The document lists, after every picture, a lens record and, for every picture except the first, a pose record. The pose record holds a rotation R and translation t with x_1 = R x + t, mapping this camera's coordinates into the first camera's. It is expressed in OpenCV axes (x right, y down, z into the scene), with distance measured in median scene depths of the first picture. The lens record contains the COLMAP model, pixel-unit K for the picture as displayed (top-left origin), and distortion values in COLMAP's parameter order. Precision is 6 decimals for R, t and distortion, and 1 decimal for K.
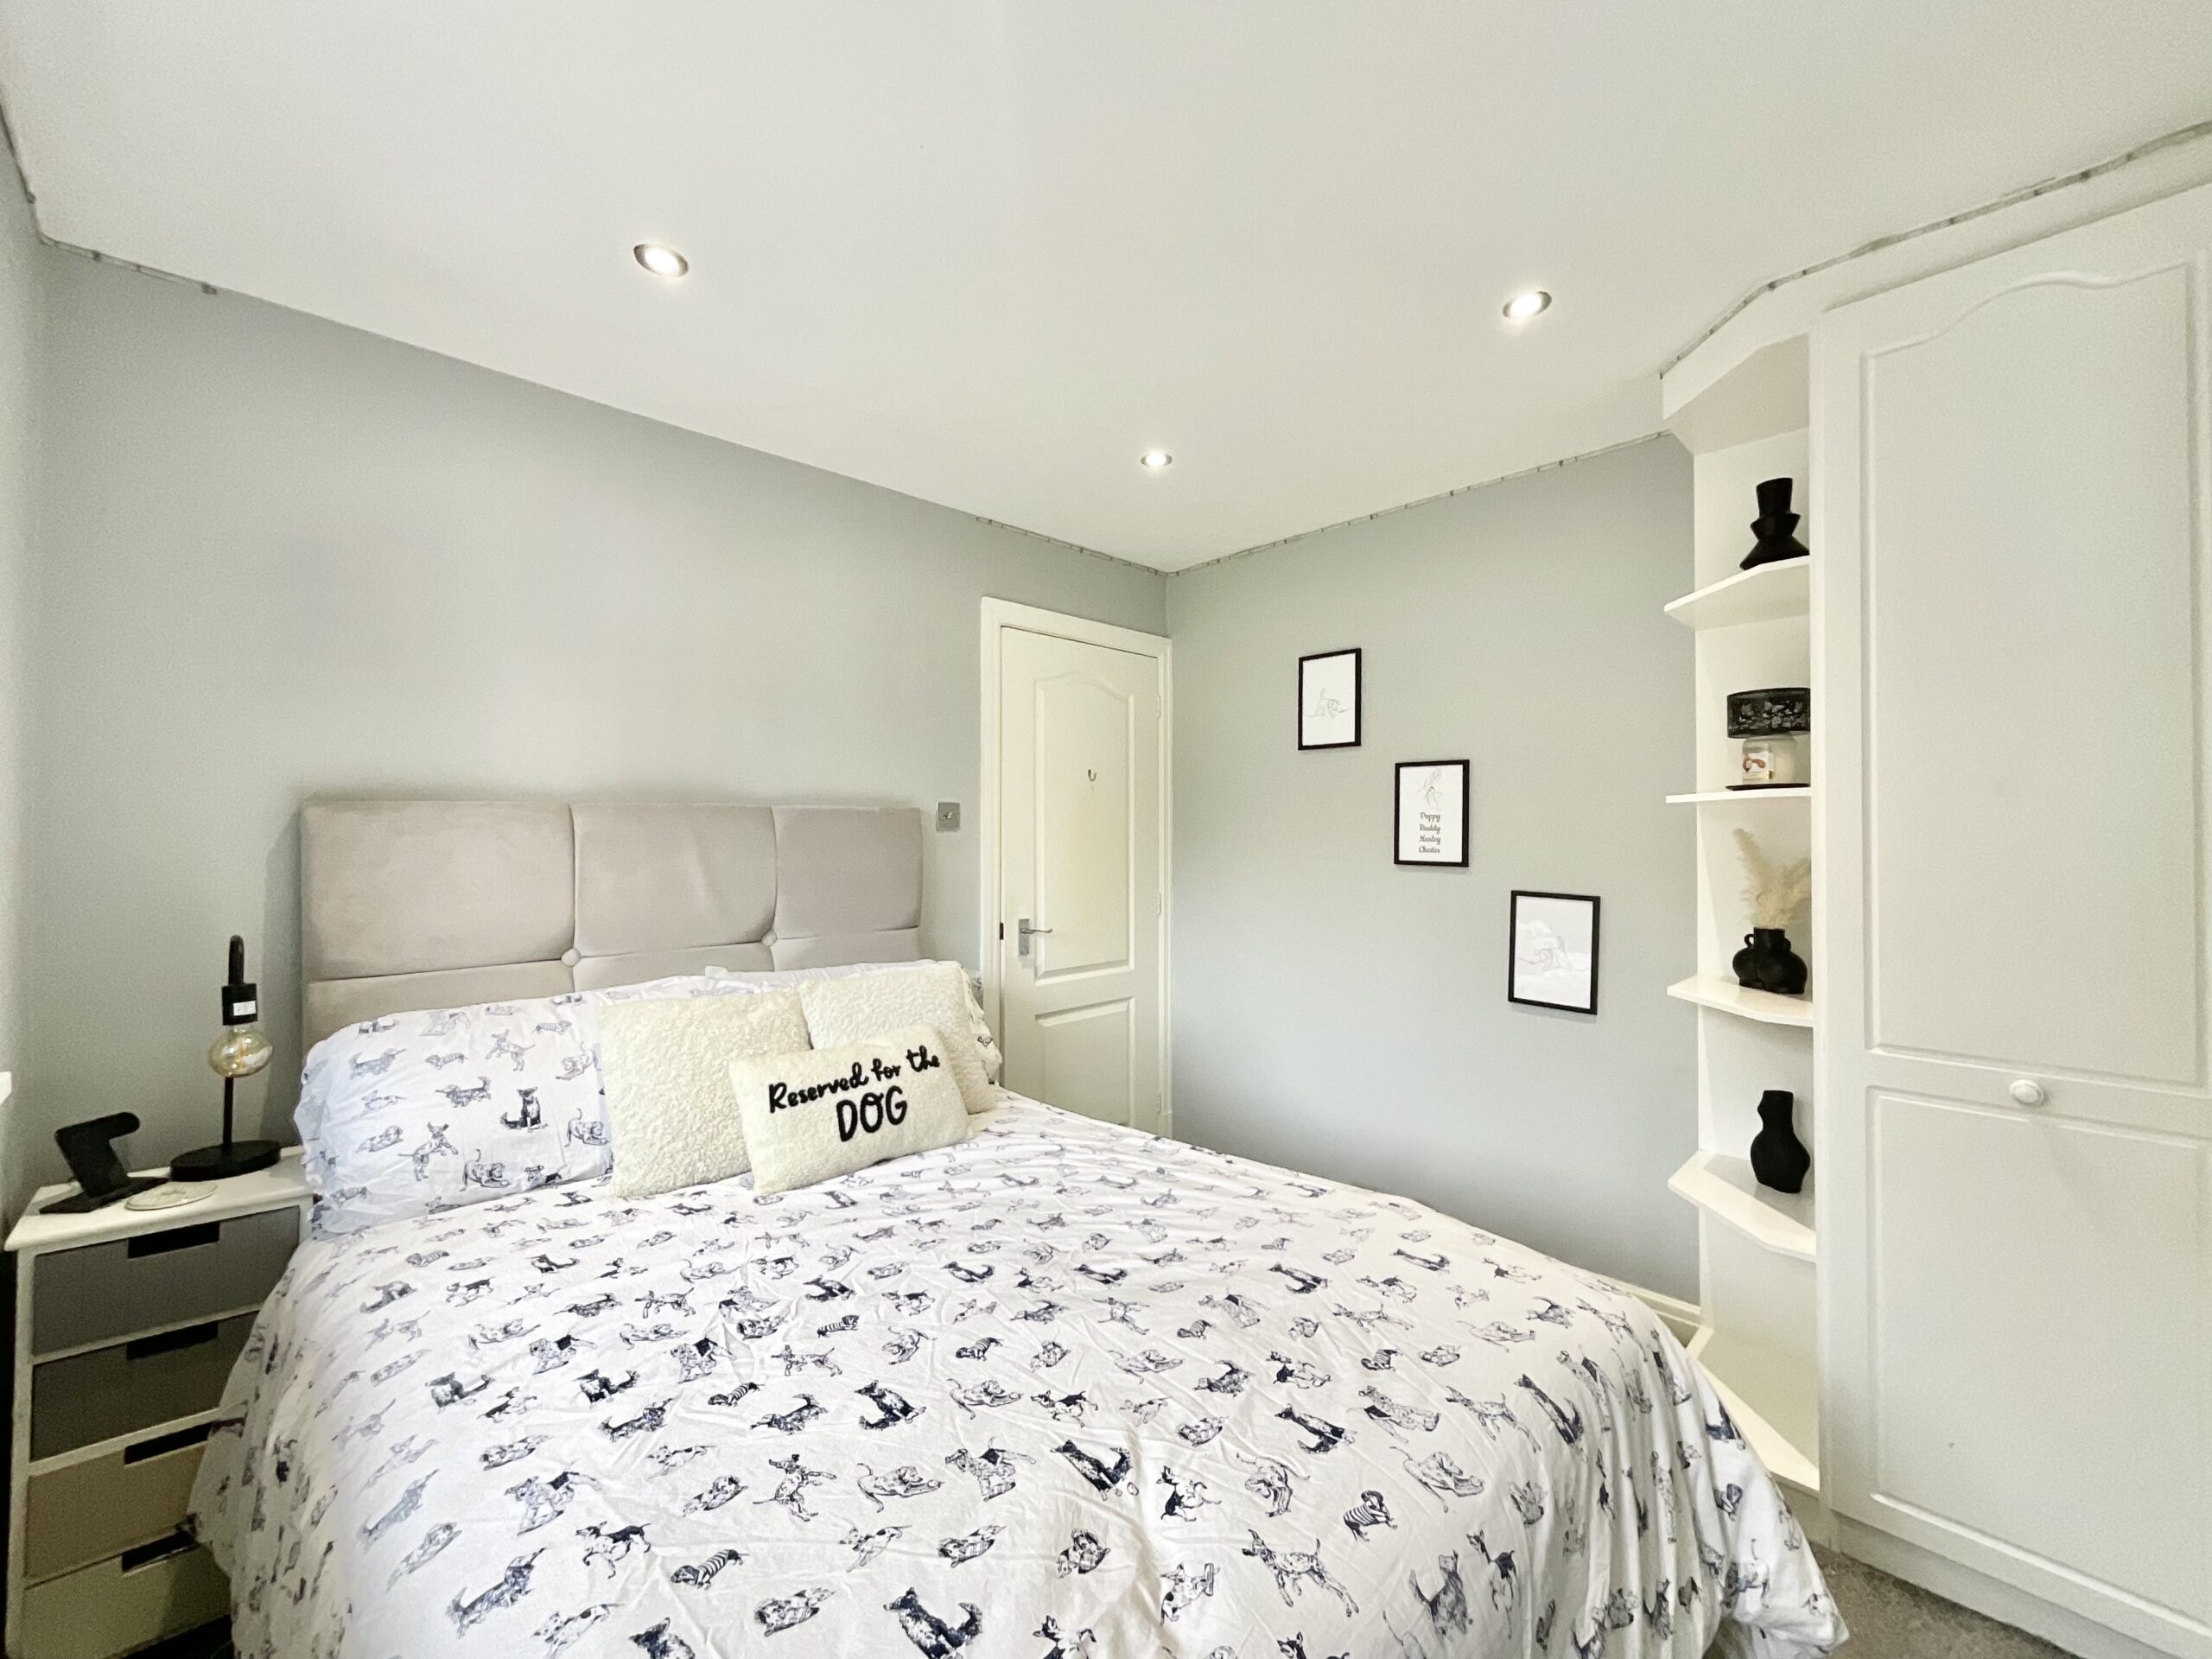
lens RADIAL K [[903.7, 0, 1101.2], [0, 903.7, 830.9], [0, 0, 1]] dist [-0.001122, 0.001293]
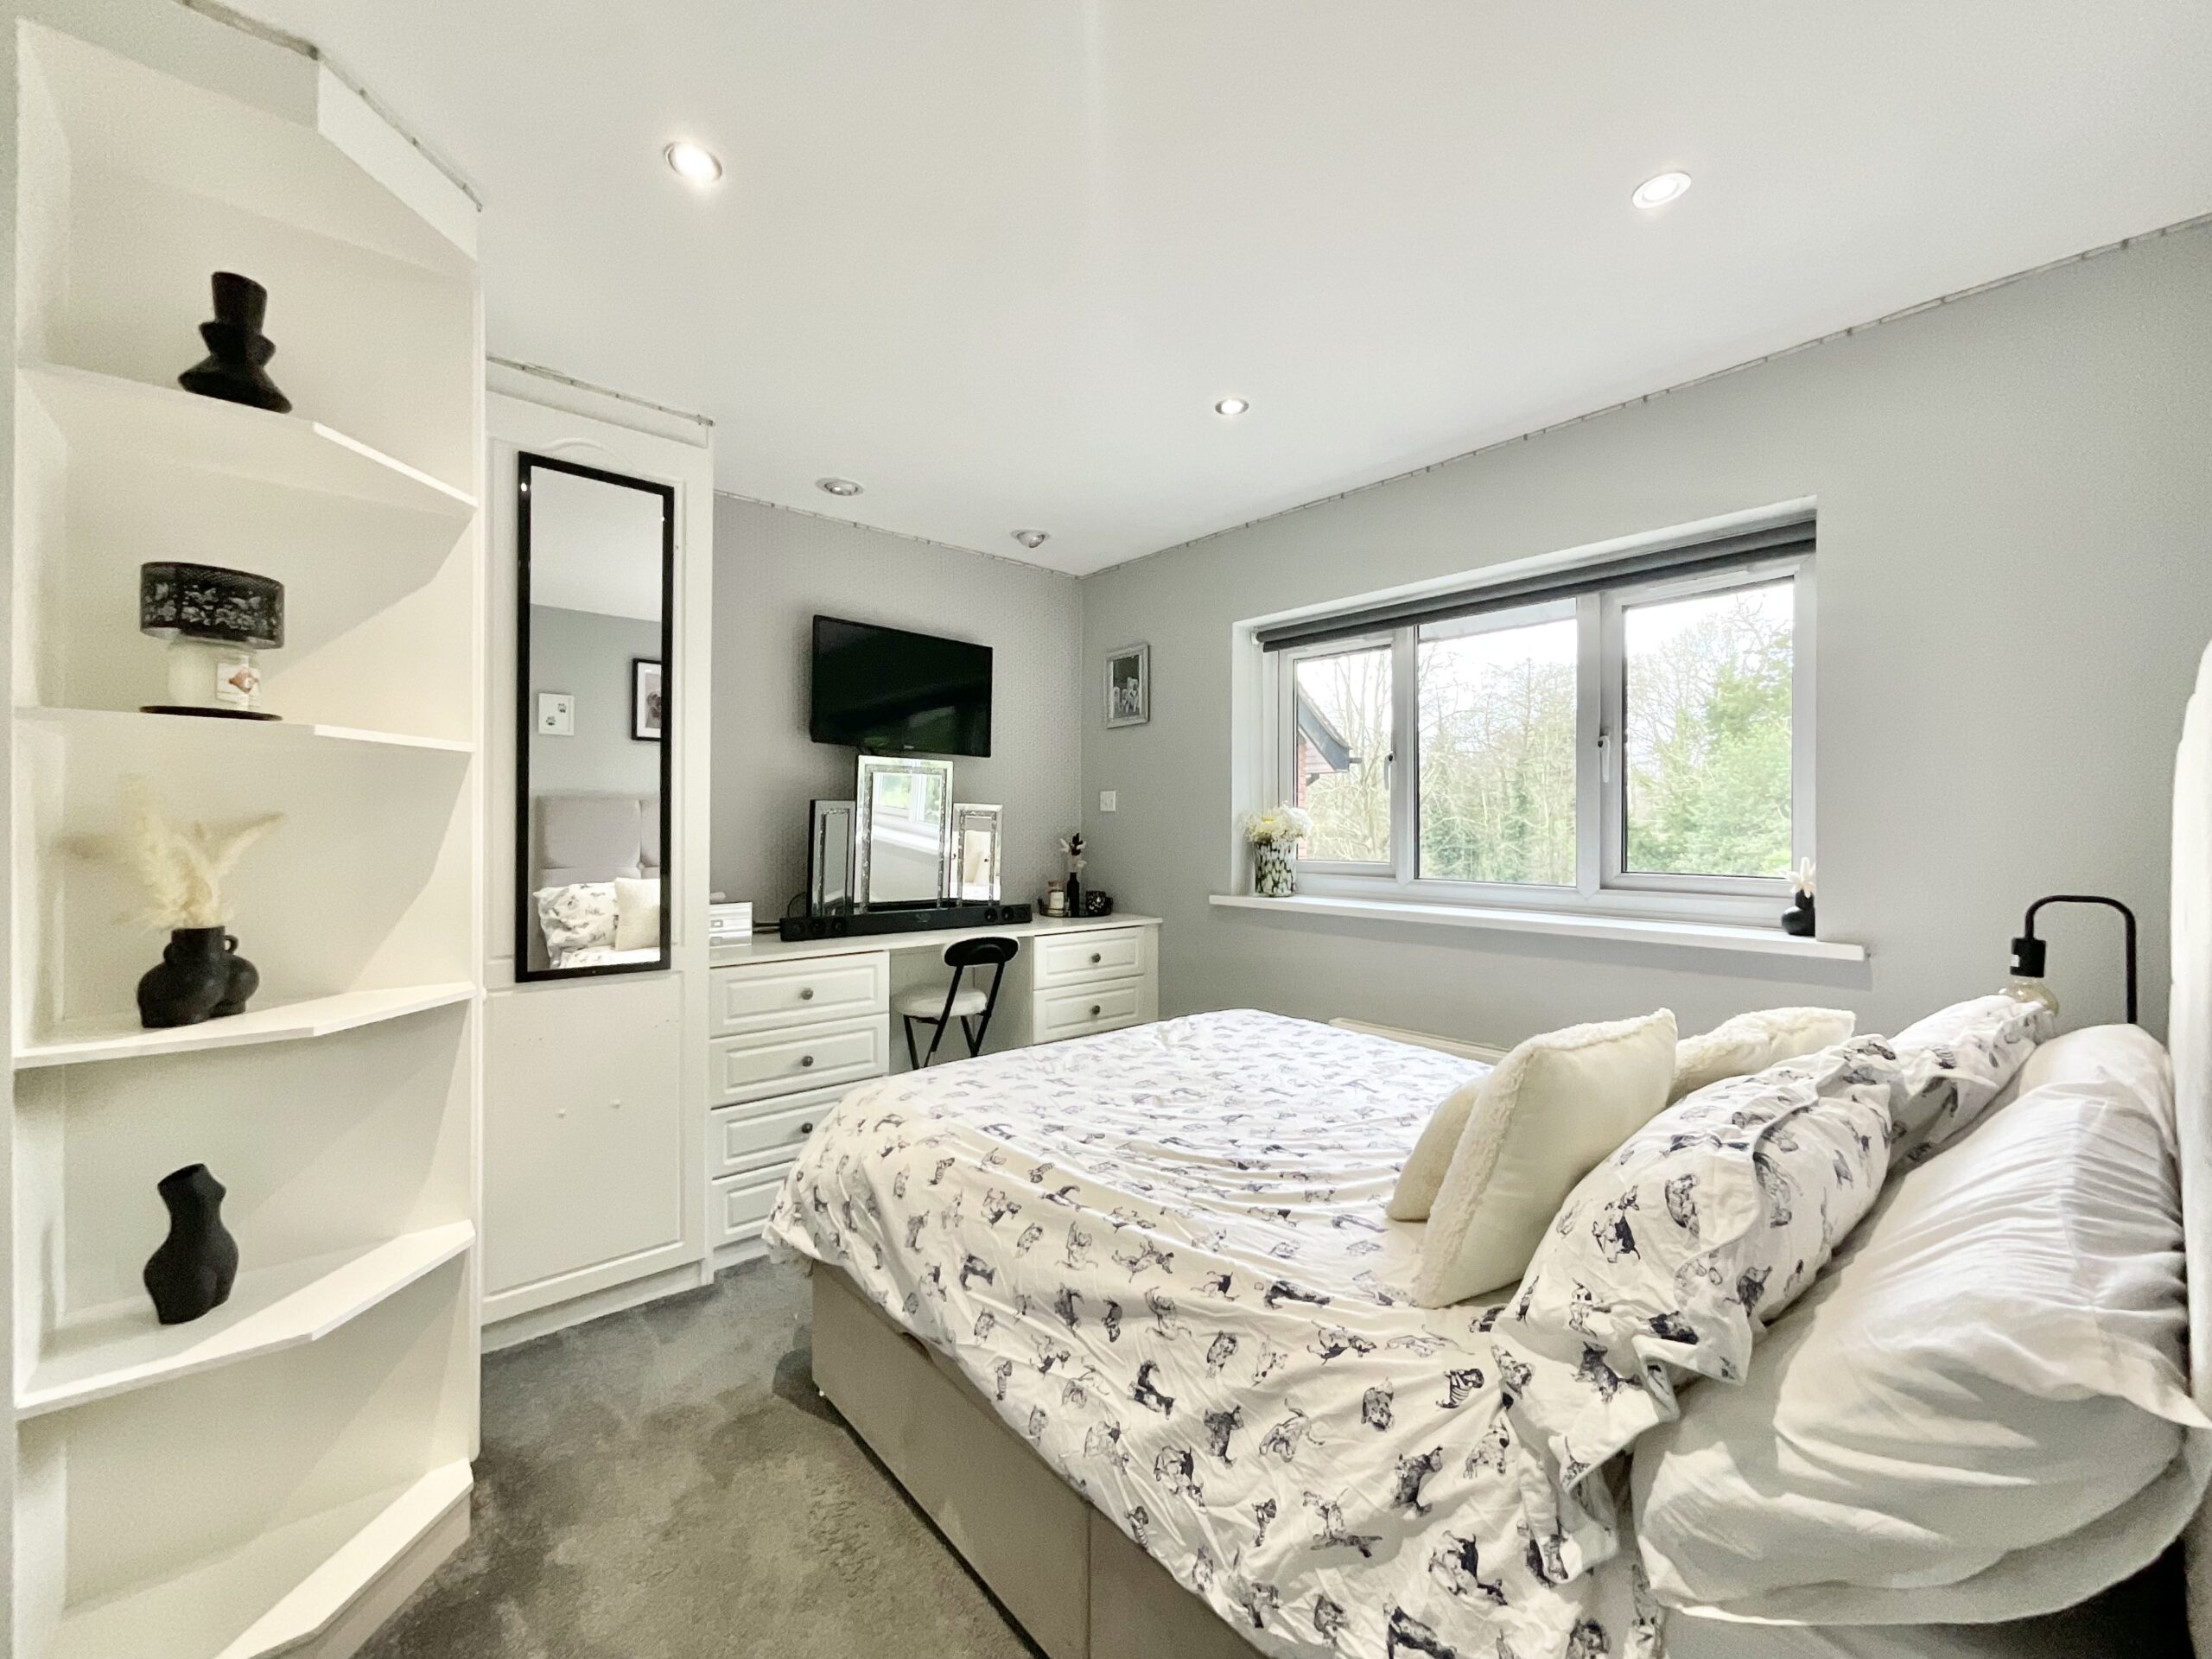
lens RADIAL K [[903.7, 0, 1112.8], [0, 903.7, 822.9], [0, 0, 1]] dist [-0.001122, 0.001293]
pose [[-0.999046, -0.002854, 0.043569, 0.060293], [-0.003110, 0.999978, -0.005810, 0.051724], [-0.043551, -0.005940, -0.999034, 2.459962]]
